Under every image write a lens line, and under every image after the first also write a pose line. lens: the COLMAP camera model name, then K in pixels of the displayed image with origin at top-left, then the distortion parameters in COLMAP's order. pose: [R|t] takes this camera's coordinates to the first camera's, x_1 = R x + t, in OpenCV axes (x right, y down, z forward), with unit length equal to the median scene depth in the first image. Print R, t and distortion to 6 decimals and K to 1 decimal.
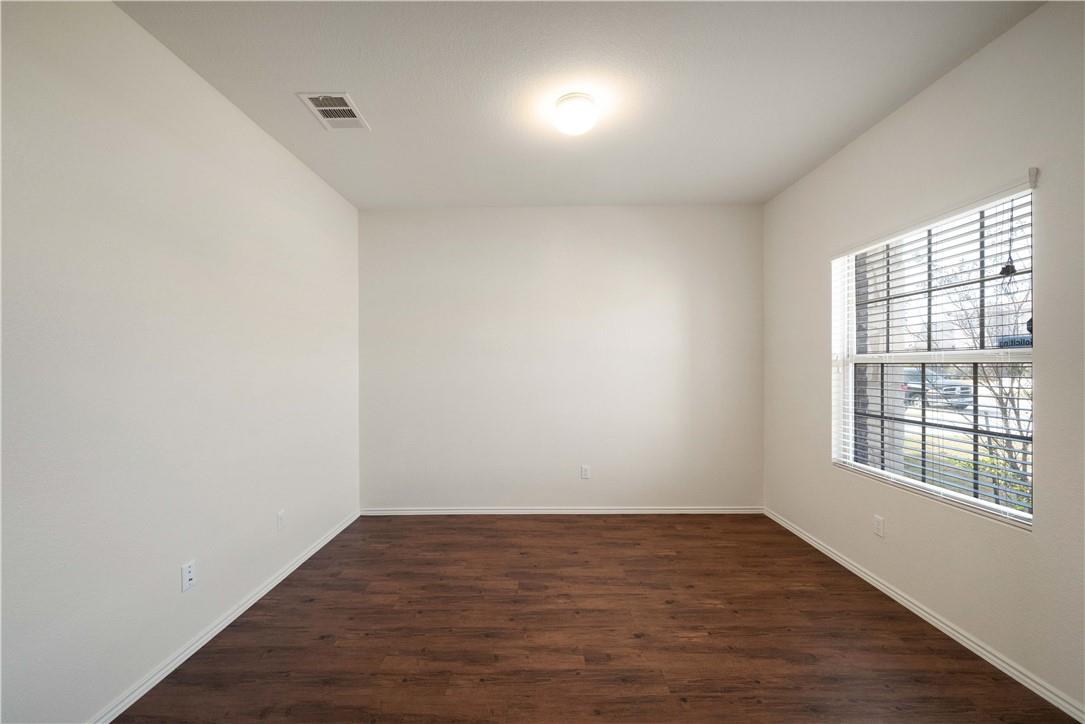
lens RADIAL K [[418.8, 0, 538.6], [0, 418.8, 365.0], [0, 0, 1]] dist [-0.000809, 0.000006]
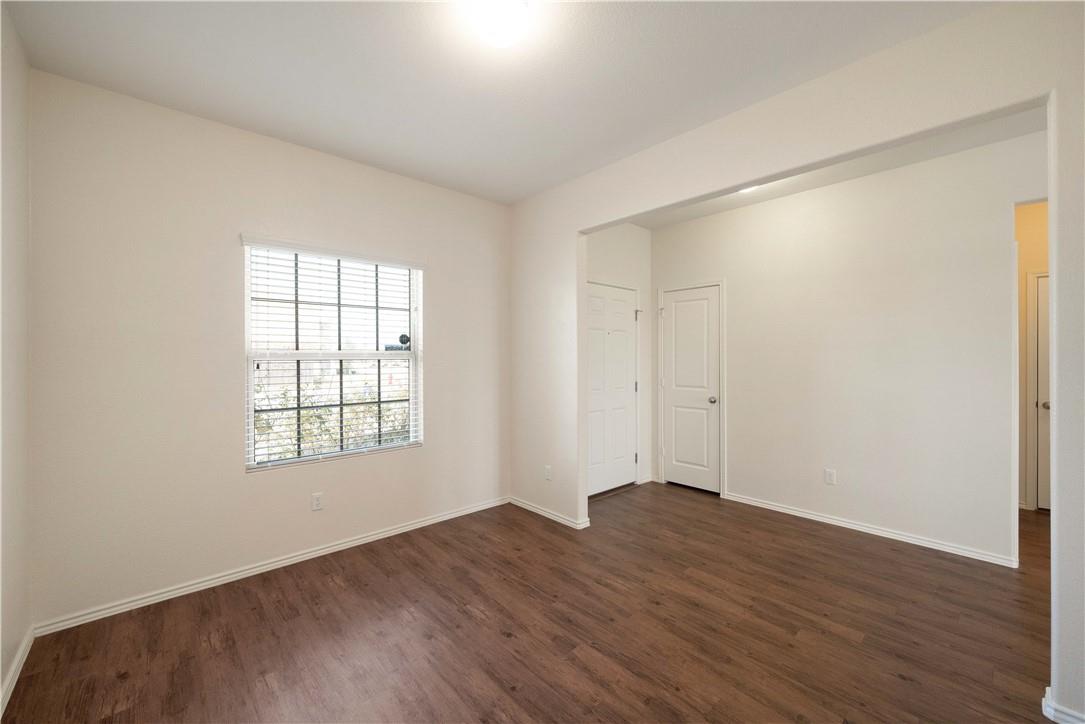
lens RADIAL K [[418.8, 0, 540.0], [0, 418.8, 360.4], [0, 0, 1]] dist [-0.000809, 0.000006]
pose [[-0.661141, 0.003342, 0.750254, -0.554330], [0.004859, 0.999988, -0.000172, 0.000693], [-0.750246, 0.003532, -0.661149, 1.596456]]
